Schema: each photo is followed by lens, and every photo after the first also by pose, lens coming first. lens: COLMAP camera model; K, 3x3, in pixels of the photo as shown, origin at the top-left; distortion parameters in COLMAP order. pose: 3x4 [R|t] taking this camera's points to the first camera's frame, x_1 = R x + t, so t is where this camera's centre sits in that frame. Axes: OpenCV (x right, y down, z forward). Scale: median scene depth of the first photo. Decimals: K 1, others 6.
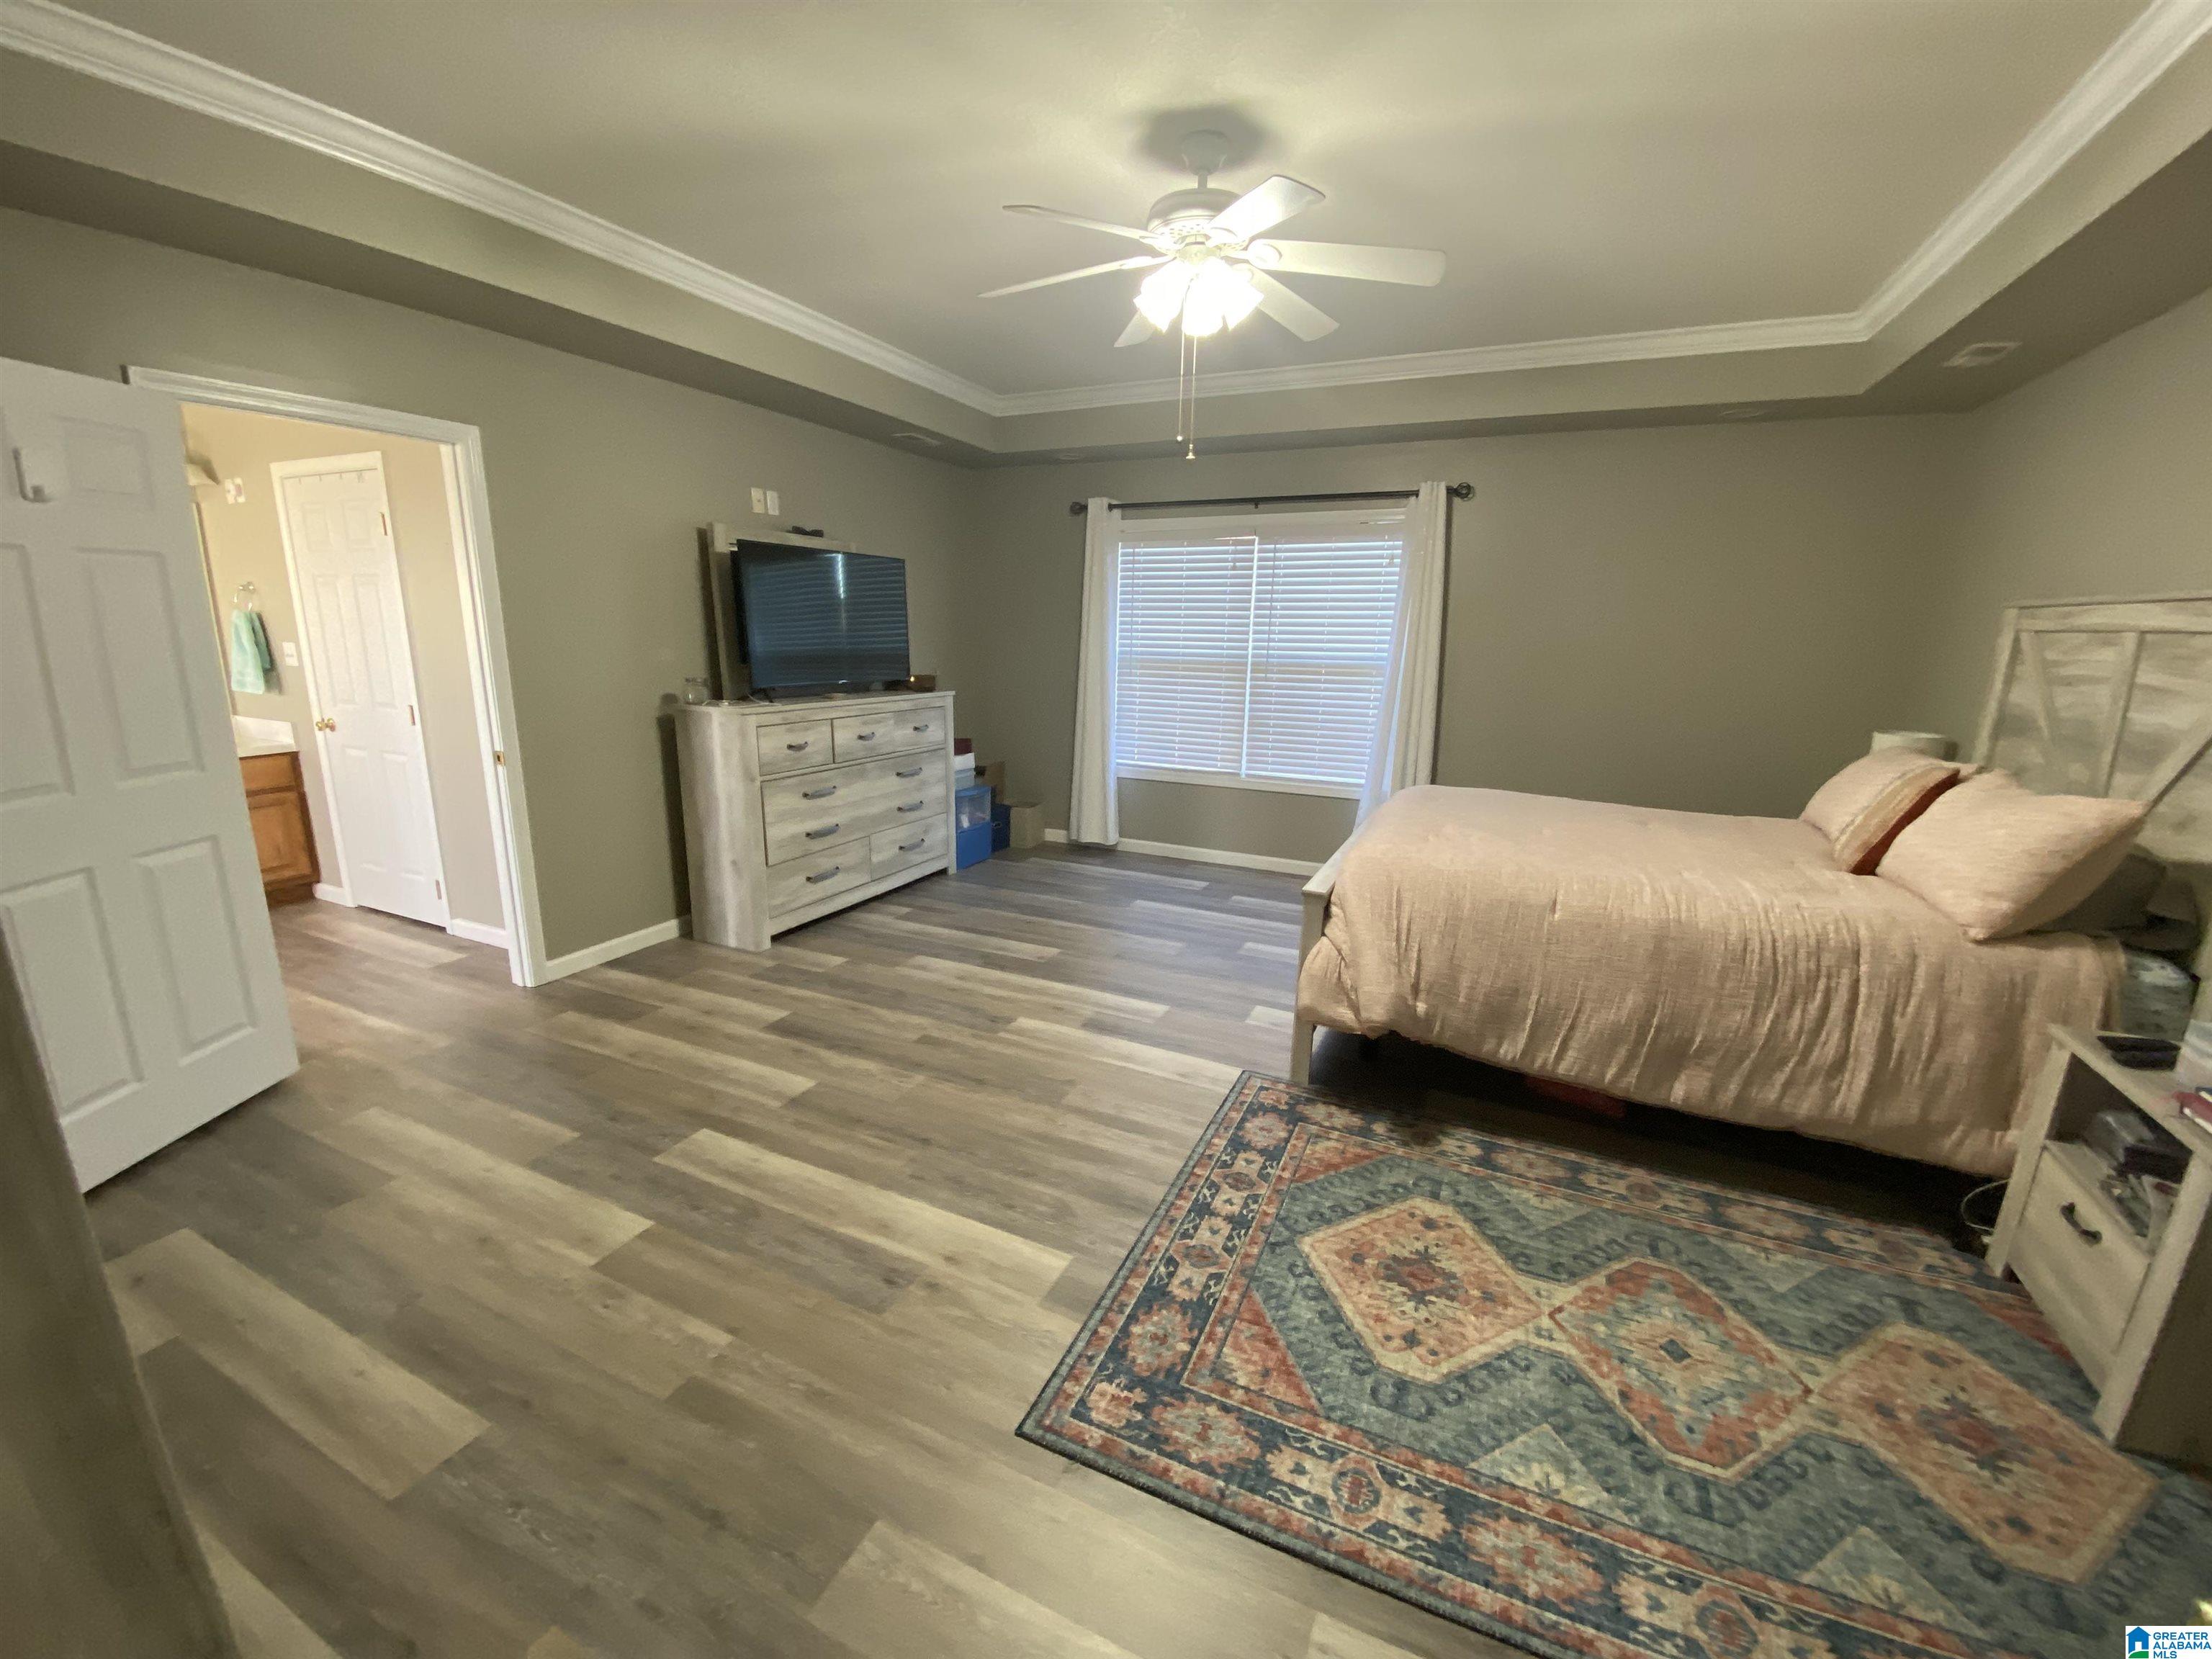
lens RADIAL K [[896.5, 0, 1106.0], [0, 896.5, 829.5], [0, 0, 1]] dist [0.051239, -0.039582]
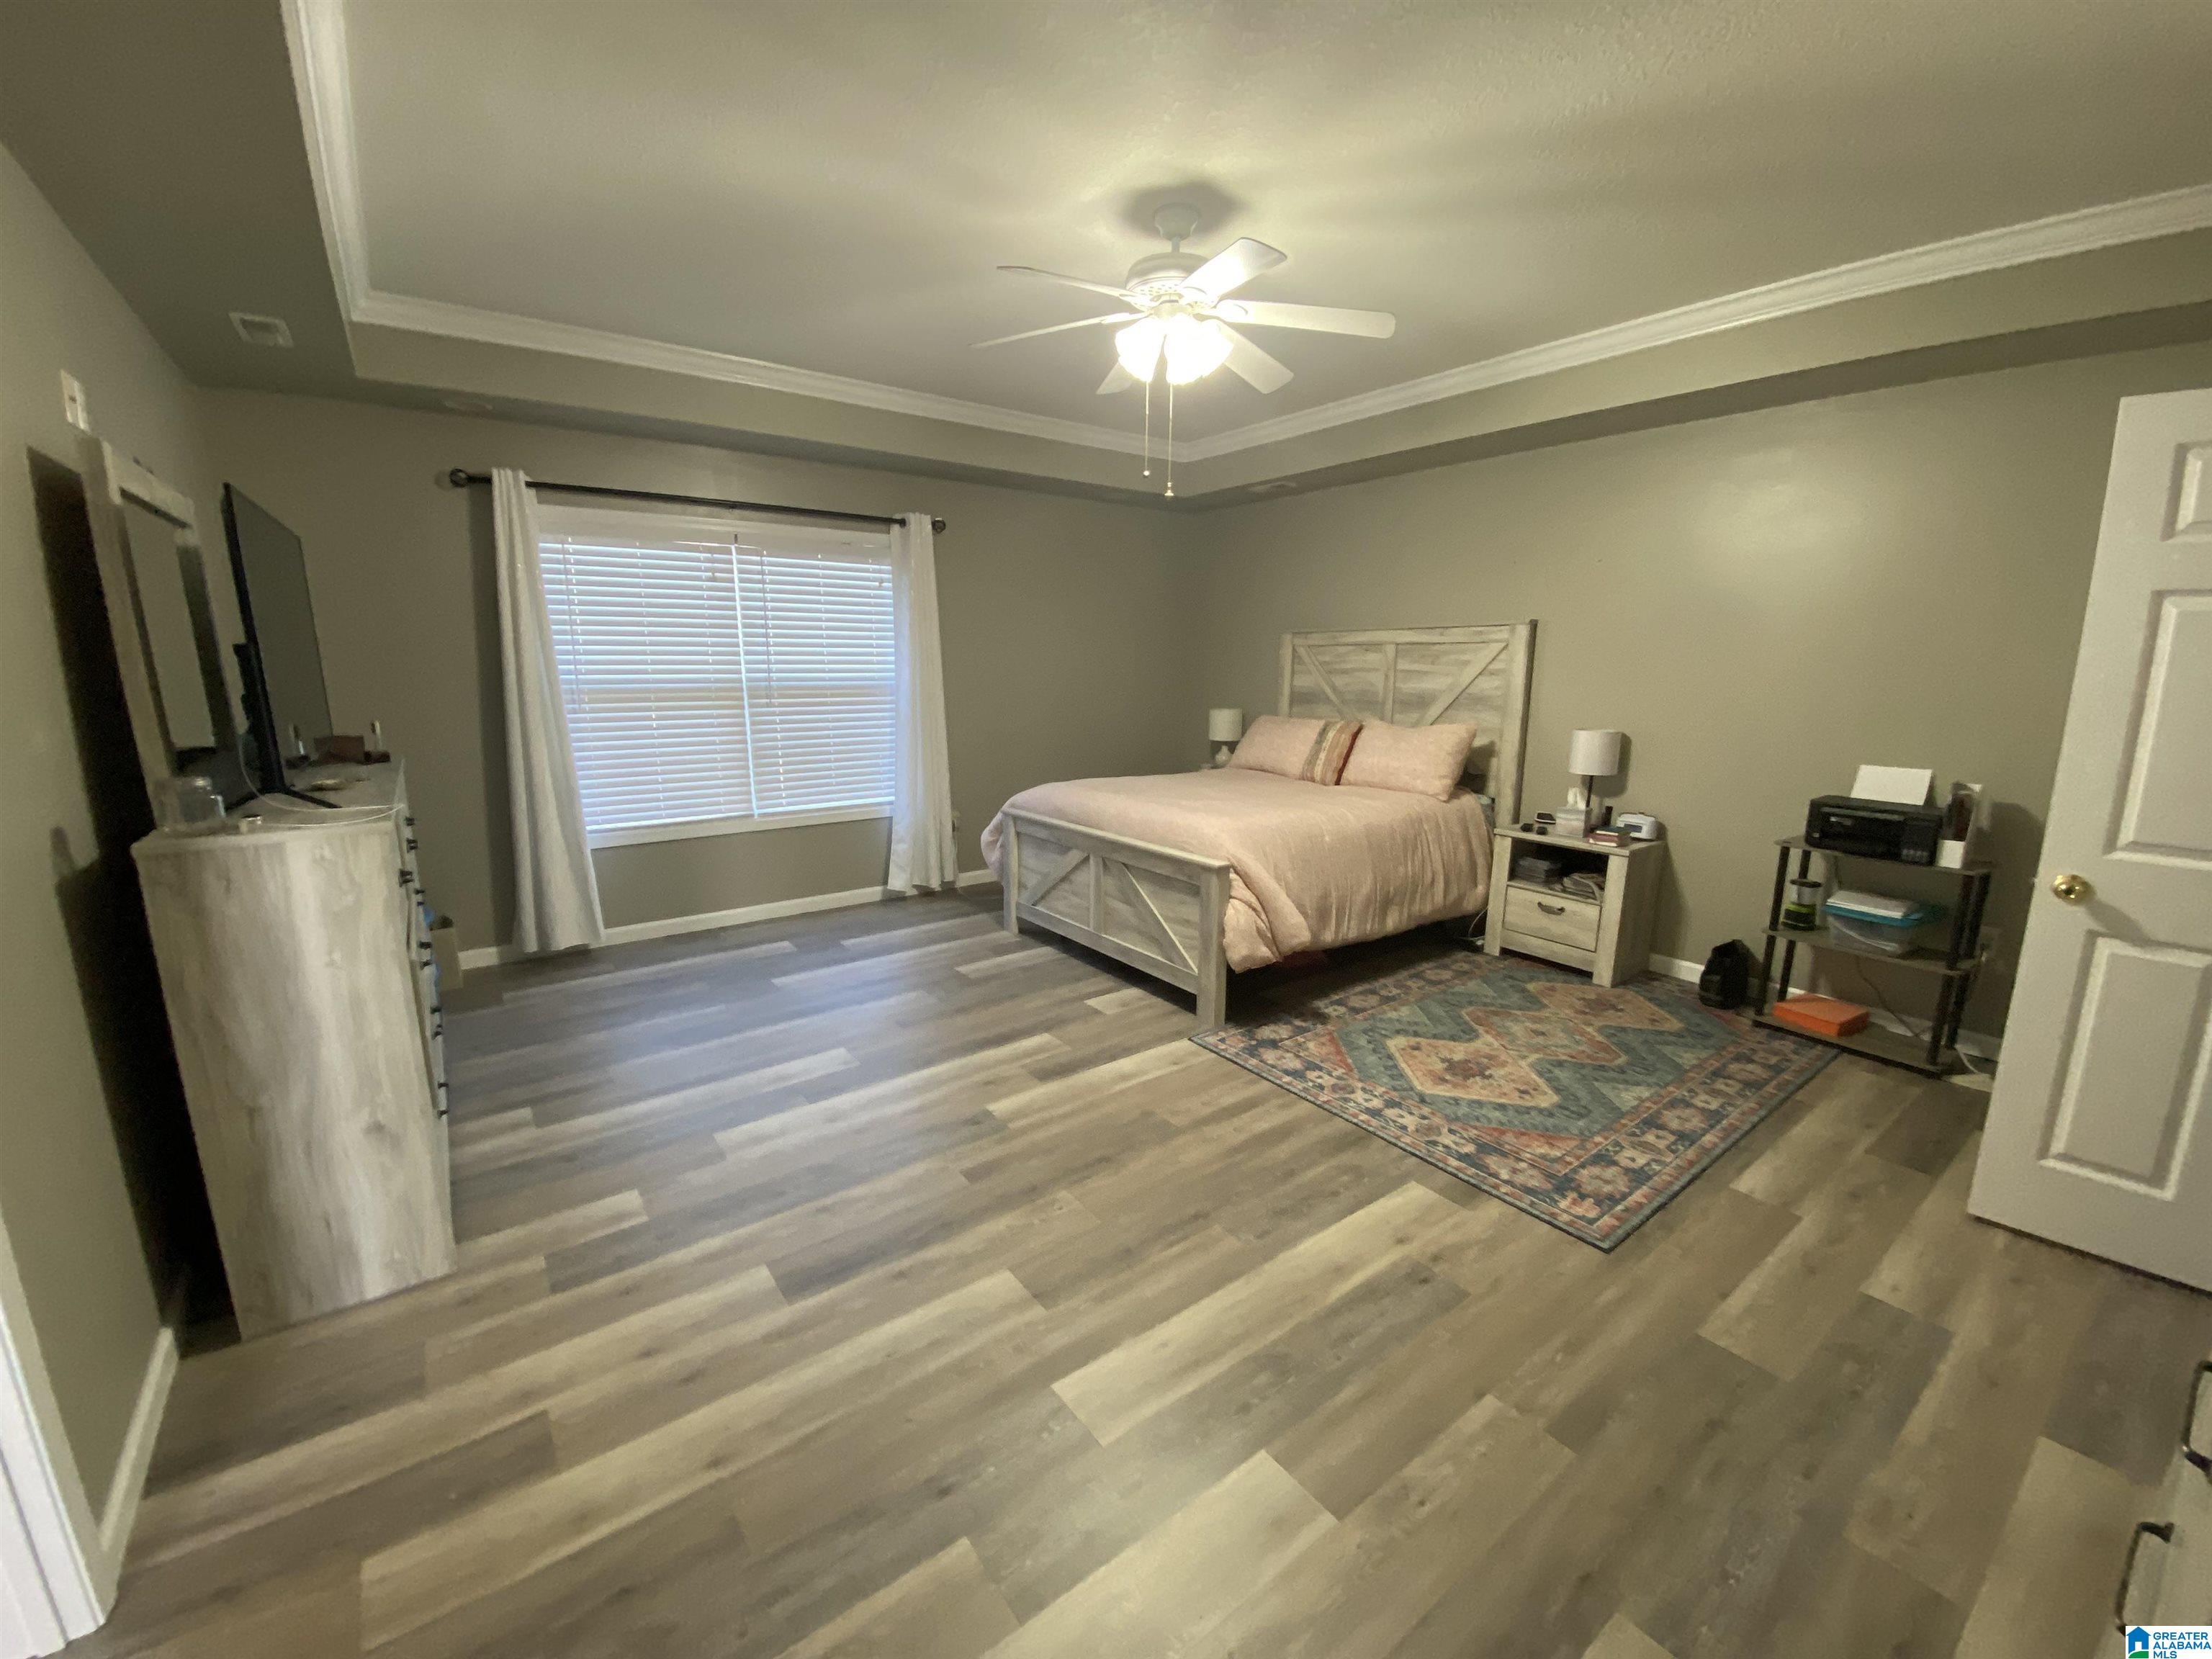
lens RADIAL K [[896.5, 0, 1106.0], [0, 896.5, 829.5], [0, 0, 1]] dist [0.051239, -0.039582]
pose [[0.465378, -0.185674, 0.865418, -0.982519], [0.201469, 0.974305, 0.100695, -0.146957], [-0.861878, 0.127493, 0.490828, 0.600353]]
